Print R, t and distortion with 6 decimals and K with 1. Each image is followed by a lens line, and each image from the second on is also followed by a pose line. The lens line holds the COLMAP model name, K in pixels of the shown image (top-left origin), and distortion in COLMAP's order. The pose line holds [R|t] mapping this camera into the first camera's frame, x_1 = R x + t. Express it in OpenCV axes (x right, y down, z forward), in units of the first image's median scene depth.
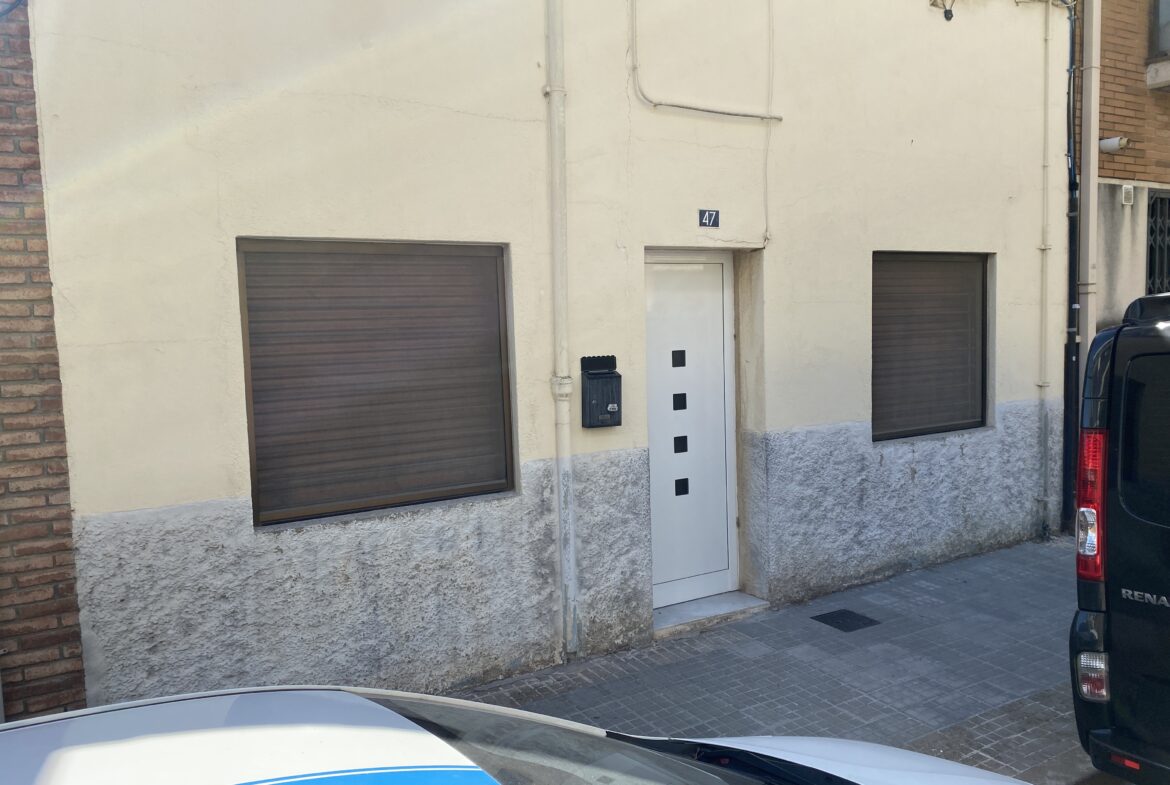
lens RADIAL K [[900.3, 0, 584.6], [0, 900.3, 391.8], [0, 0, 1]] dist [0.019260, 0.008597]
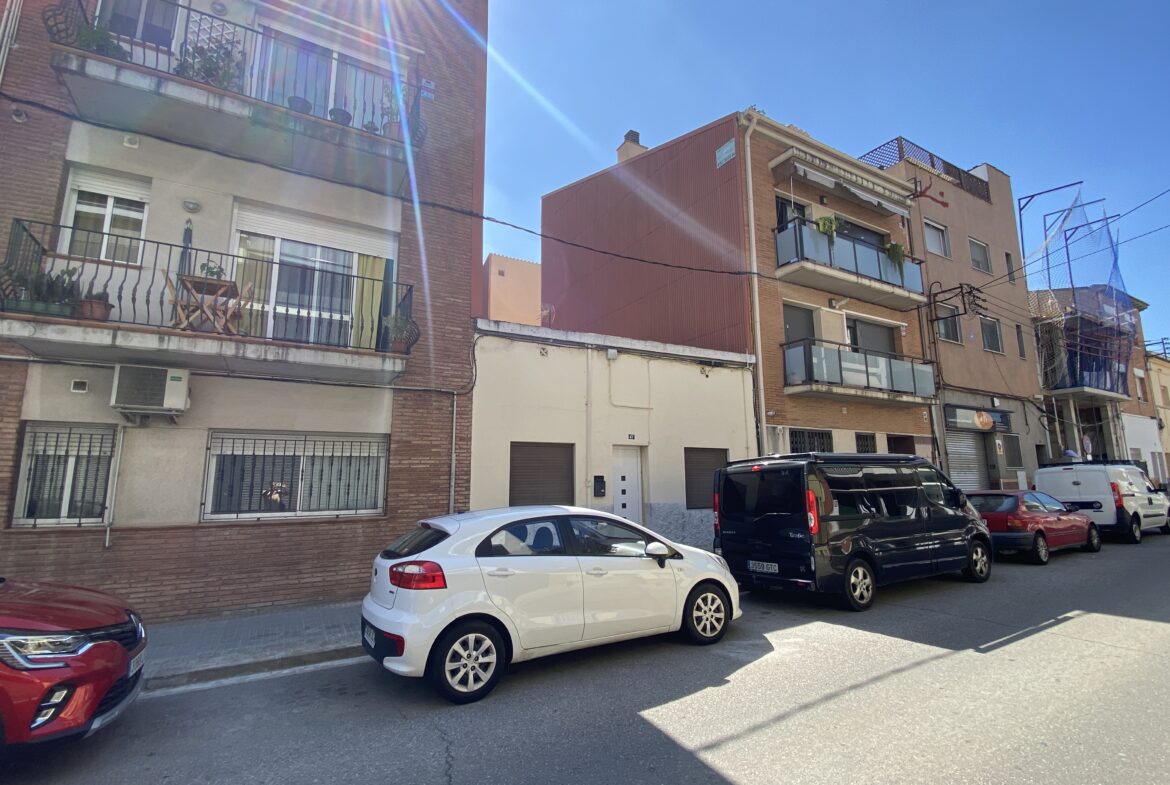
lens RADIAL K [[515.6, 0, 582.4], [0, 515.6, 393.2], [0, 0, 1]] dist [0.003321, 0.000028]
pose [[0.999681, 0.021995, -0.012402, -0.027738], [-0.024351, 0.969716, -0.243019, 0.122792], [0.006681, 0.243243, 0.969942, -0.905168]]
